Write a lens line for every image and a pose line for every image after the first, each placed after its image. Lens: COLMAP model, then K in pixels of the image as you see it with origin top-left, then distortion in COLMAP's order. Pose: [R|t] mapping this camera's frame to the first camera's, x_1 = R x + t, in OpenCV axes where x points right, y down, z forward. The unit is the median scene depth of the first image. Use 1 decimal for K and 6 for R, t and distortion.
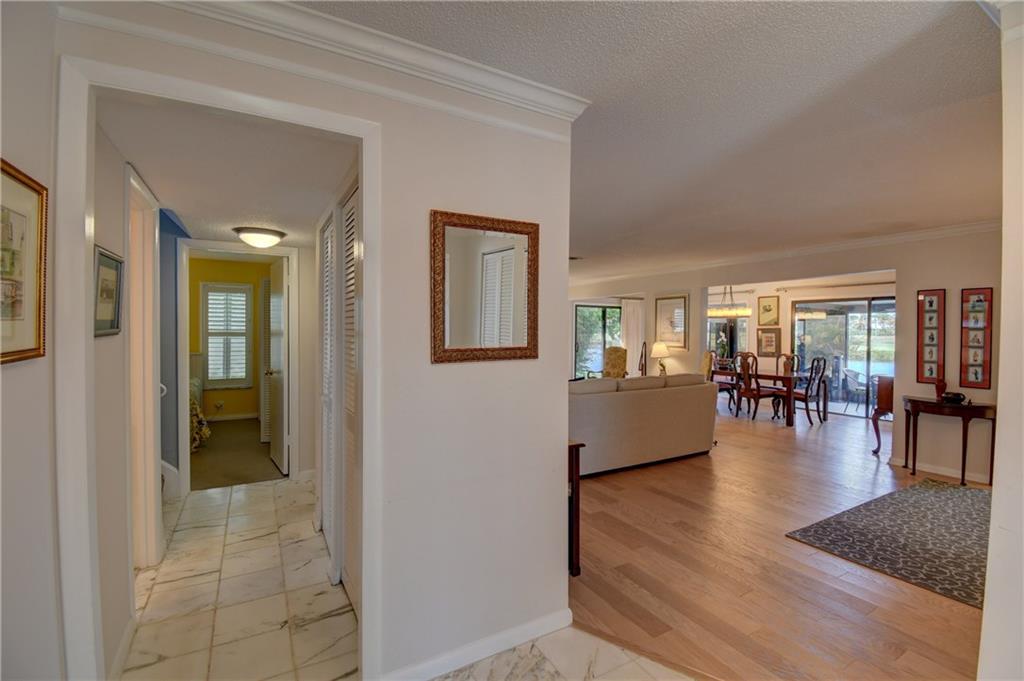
lens RADIAL K [[457.3, 0, 512.0], [0, 457.3, 340.5], [0, 0, 1]] dist [0.014661, -0.019985]
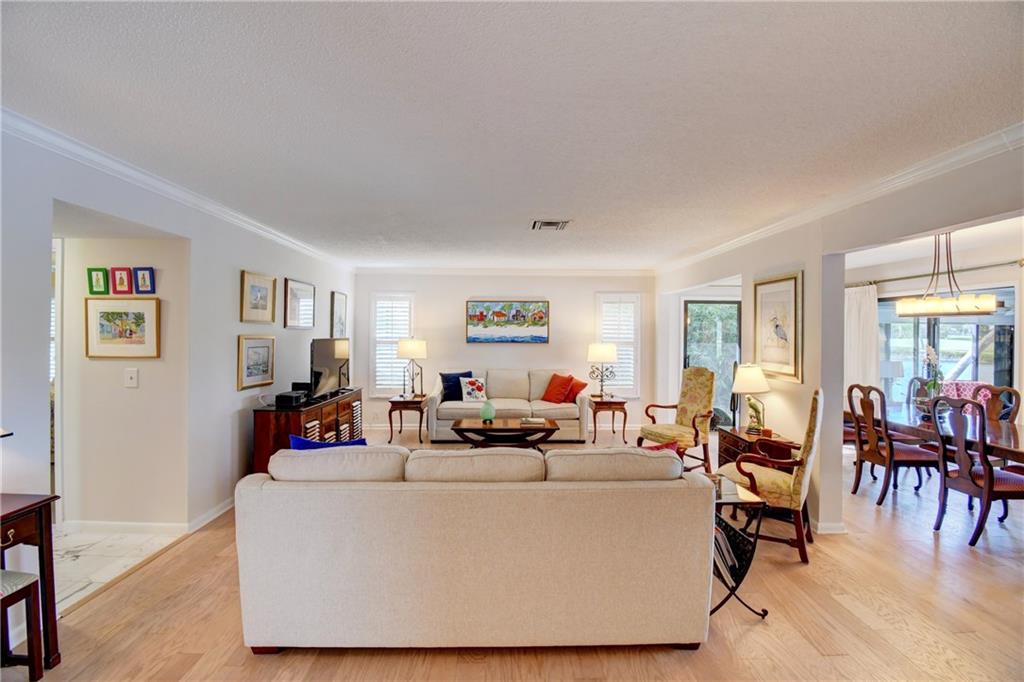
lens RADIAL K [[457.3, 0, 512.0], [0, 457.3, 341.0], [0, 0, 1]] dist [0.014661, -0.019985]
pose [[0.881485, 0.012938, -0.472035, 0.332830], [-0.016716, 0.999853, -0.003810, -0.016043], [0.471917, 0.011249, 0.881571, 0.391881]]
